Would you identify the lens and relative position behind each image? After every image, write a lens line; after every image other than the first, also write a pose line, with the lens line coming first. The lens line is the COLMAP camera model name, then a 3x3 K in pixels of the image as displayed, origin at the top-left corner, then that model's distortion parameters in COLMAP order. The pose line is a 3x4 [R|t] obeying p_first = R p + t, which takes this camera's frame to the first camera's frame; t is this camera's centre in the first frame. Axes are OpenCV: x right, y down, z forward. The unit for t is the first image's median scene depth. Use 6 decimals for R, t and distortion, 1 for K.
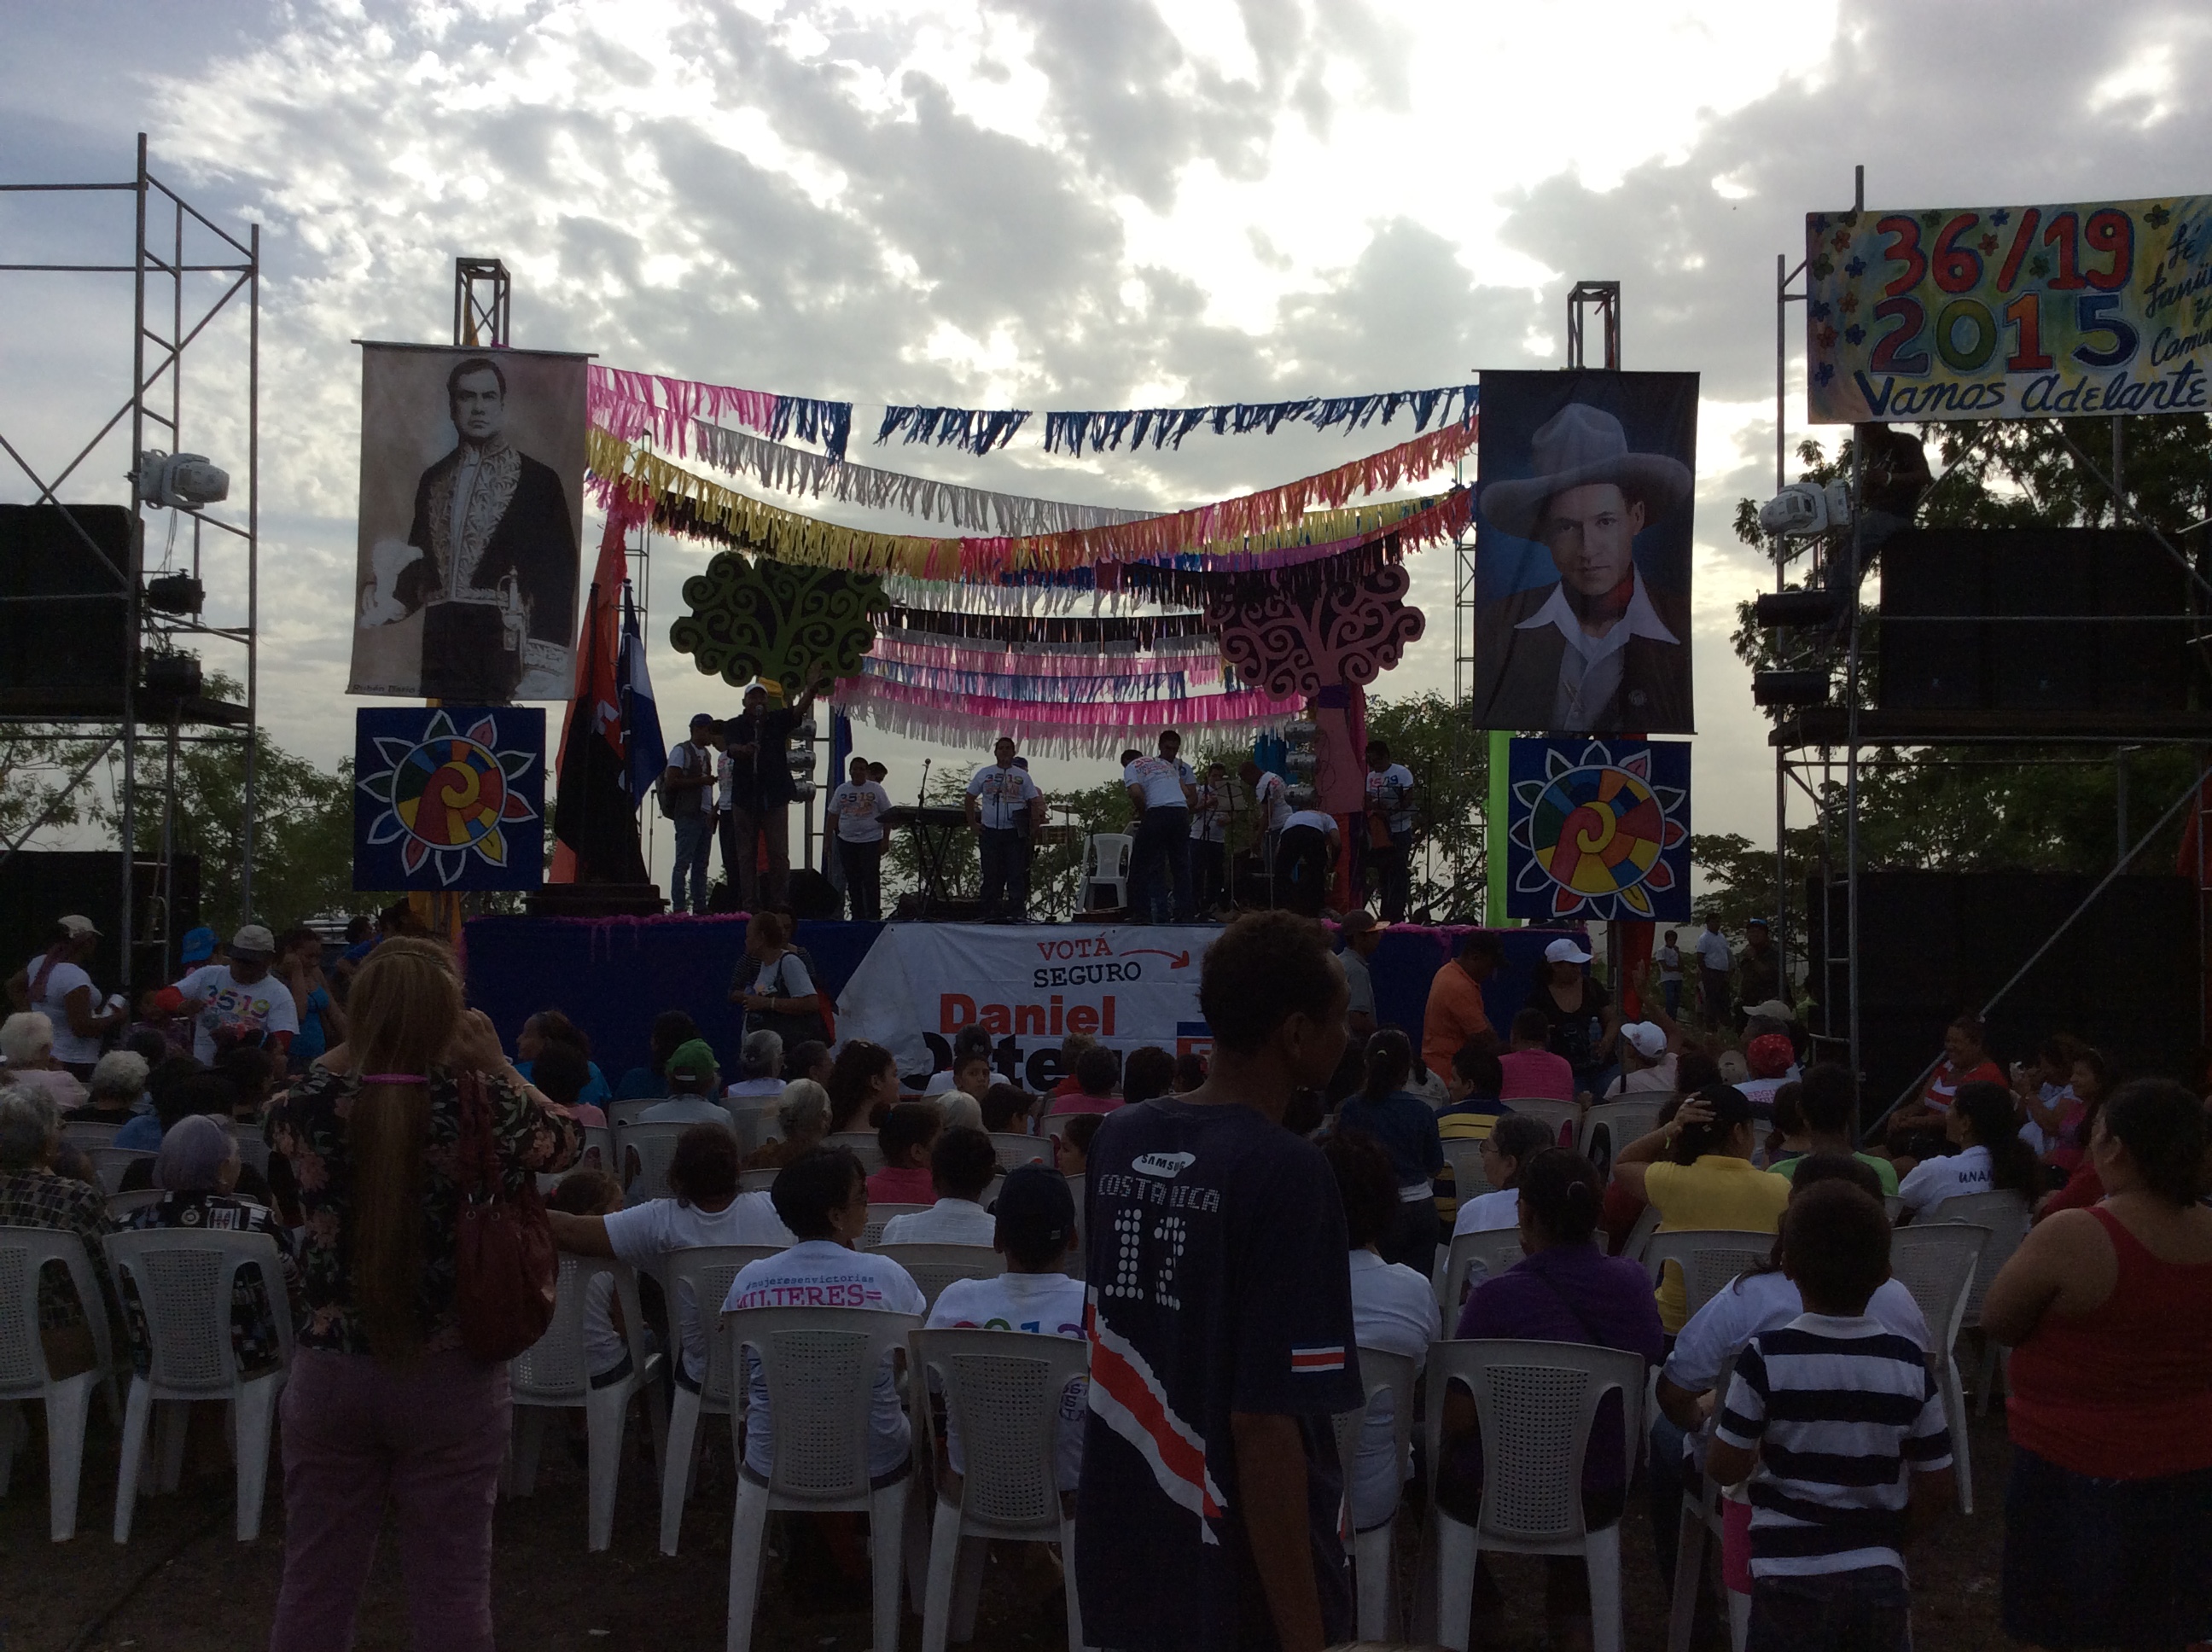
lens RADIAL K [[2003.5, 0, 1106.0], [0, 2003.5, 826.0], [0, 0, 1]] dist [0.163586, -0.376015]
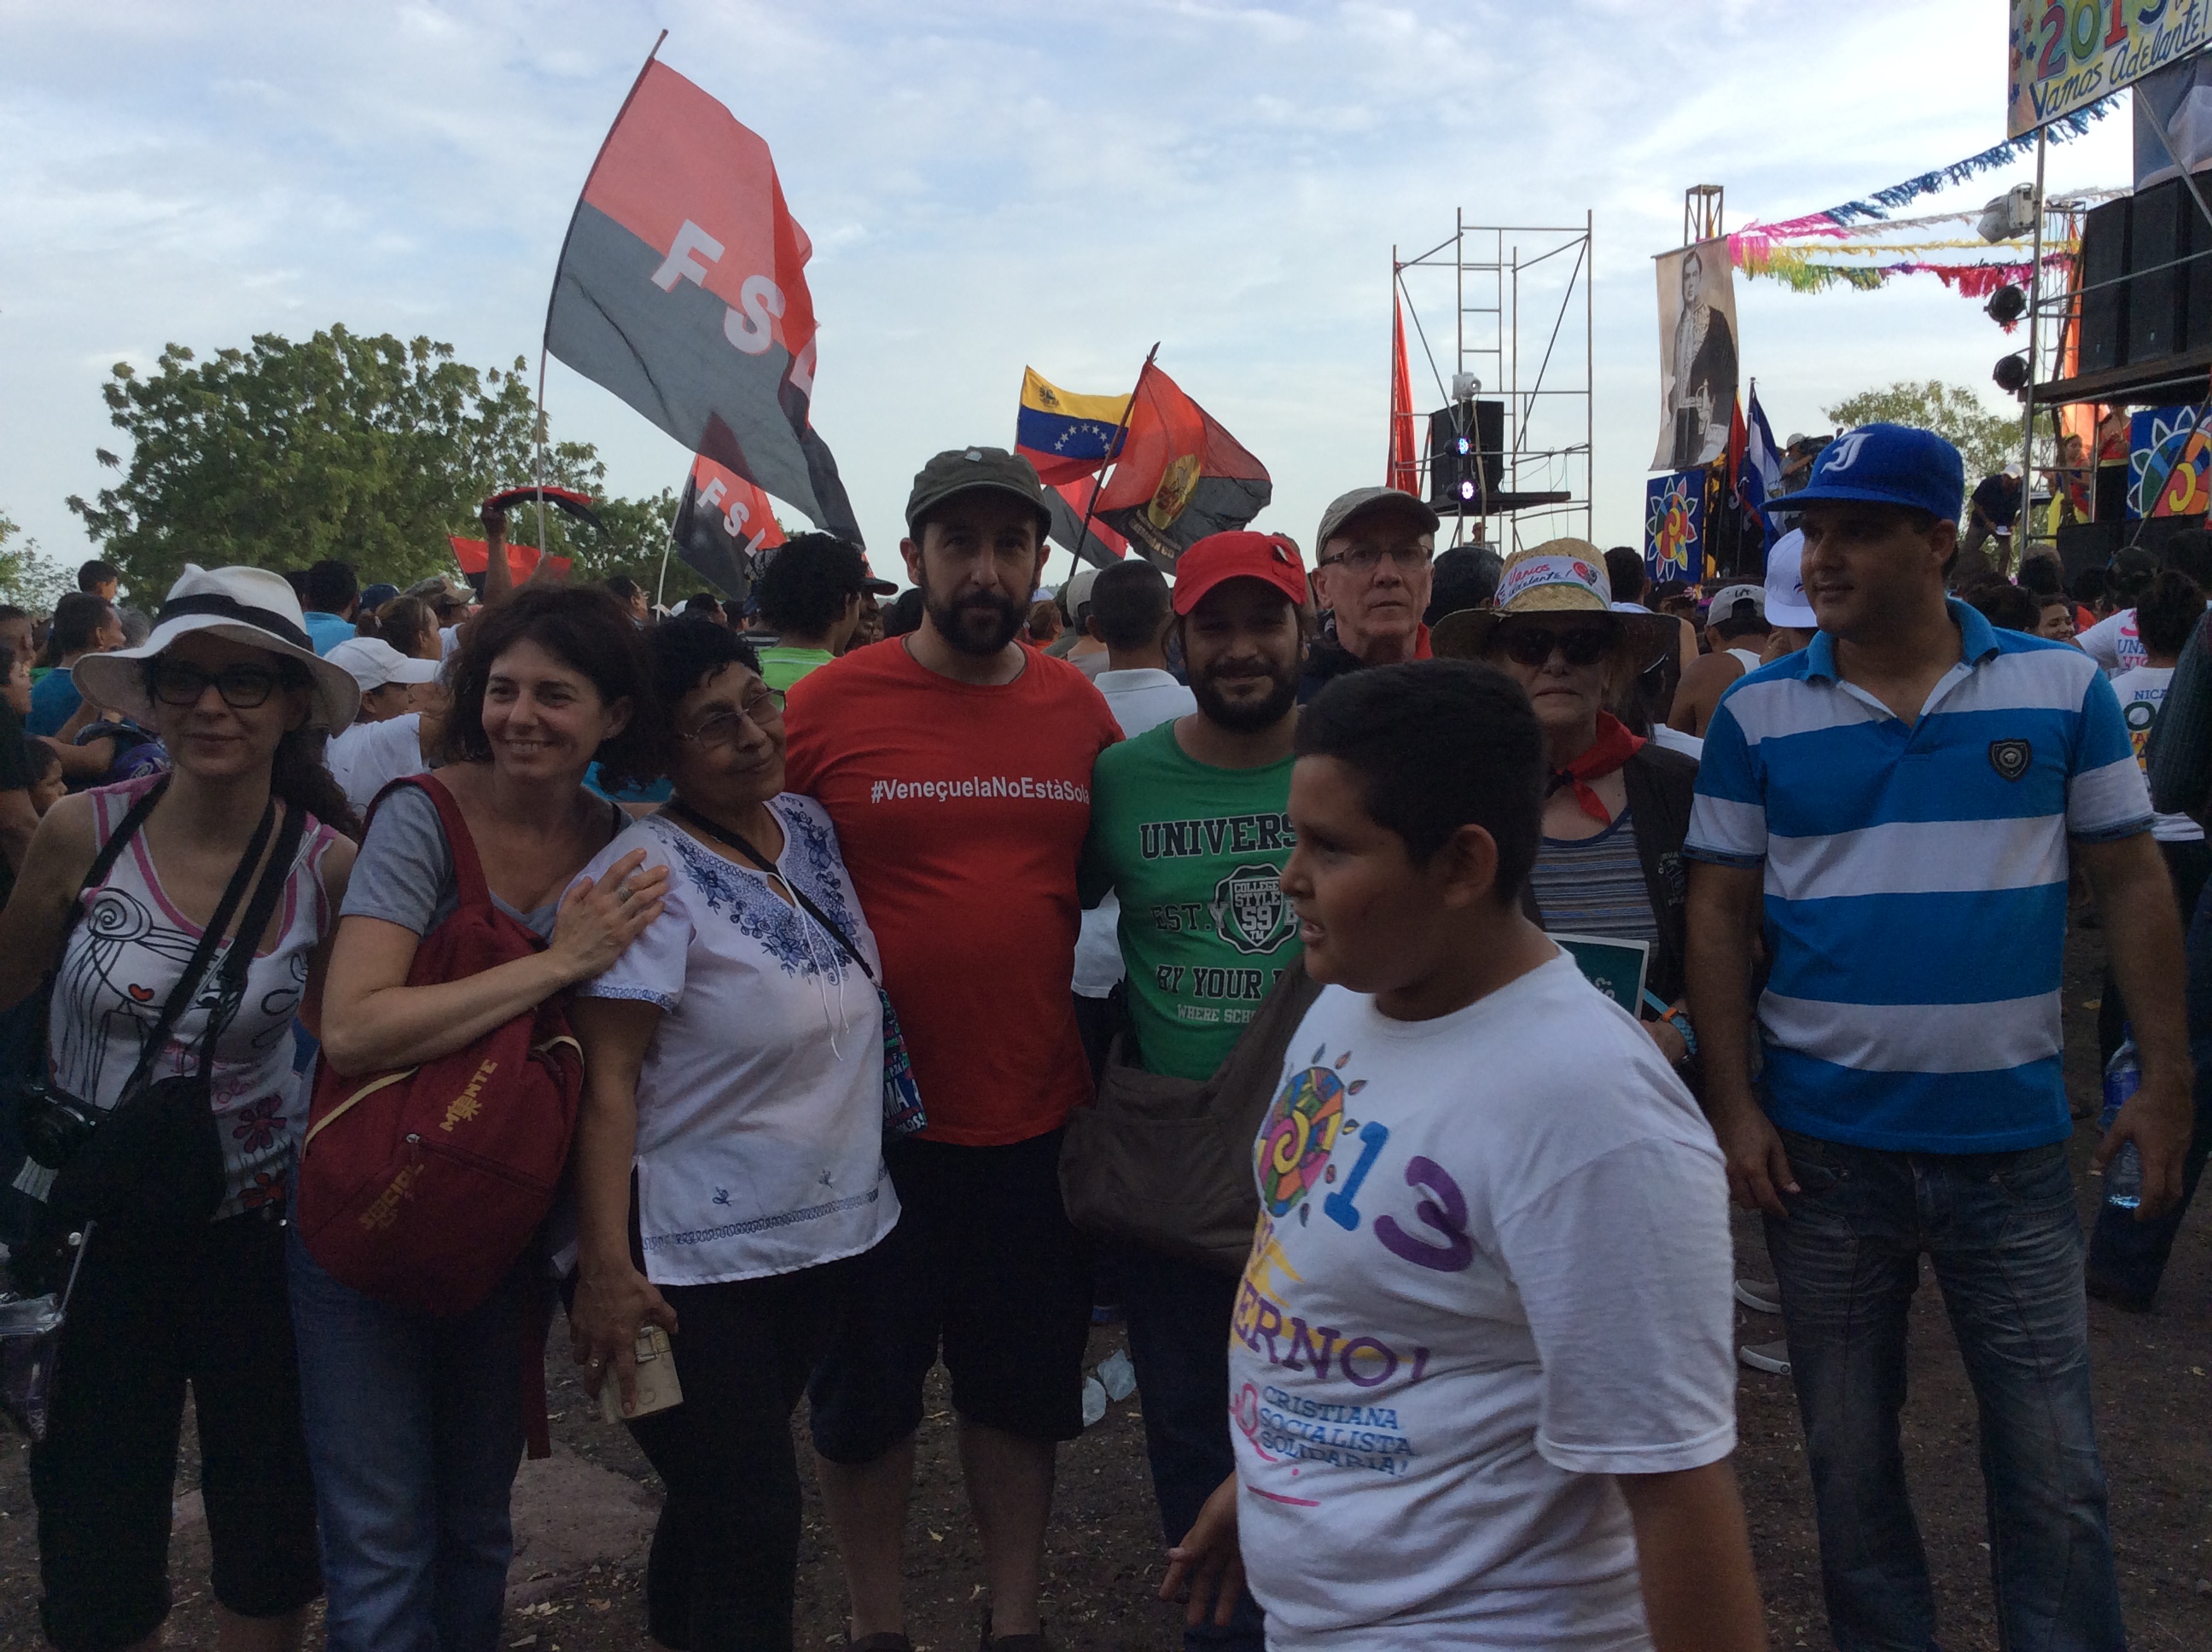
lens RADIAL K [[2003.5, 0, 1106.0], [0, 2003.5, 826.0], [0, 0, 1]] dist [0.163586, -0.376015]
pose [[0.160640, 0.081972, -0.983603, 1.419489], [0.080985, 0.992091, 0.095905, 0.033690], [0.983685, -0.095063, 0.152731, 0.292923]]
